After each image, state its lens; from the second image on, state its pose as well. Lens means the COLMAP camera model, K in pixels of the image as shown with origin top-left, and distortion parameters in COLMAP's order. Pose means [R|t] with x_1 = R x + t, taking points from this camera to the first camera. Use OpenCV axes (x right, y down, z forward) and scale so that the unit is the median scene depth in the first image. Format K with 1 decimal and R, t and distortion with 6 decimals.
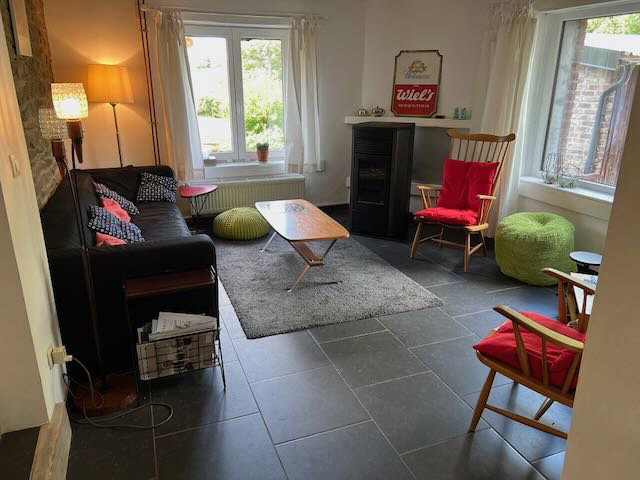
lens RADIAL K [[480.1, 0, 315.7], [0, 480.1, 238.5], [0, 0, 1]] dist [0.002517, 0.007707]
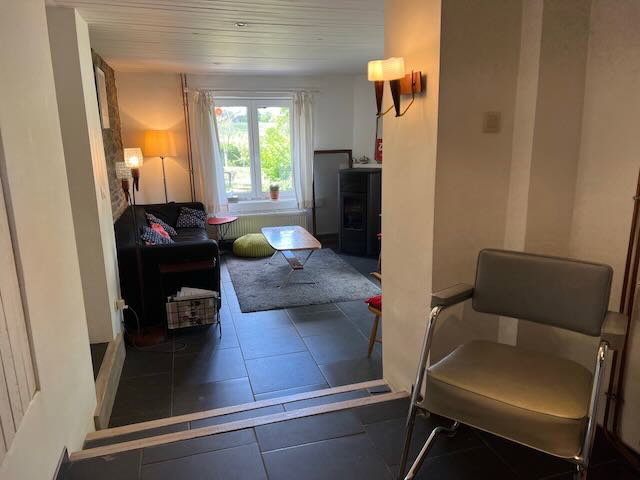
lens RADIAL K [[480.1, 0, 324.6], [0, 480.1, 242.8], [0, 0, 1]] dist [0.002517, 0.007707]
pose [[0.996809, -0.000837, -0.079817, 0.173620], [-0.006245, 0.996062, -0.088438, 0.094016], [0.079576, 0.088654, 0.992879, -0.350713]]
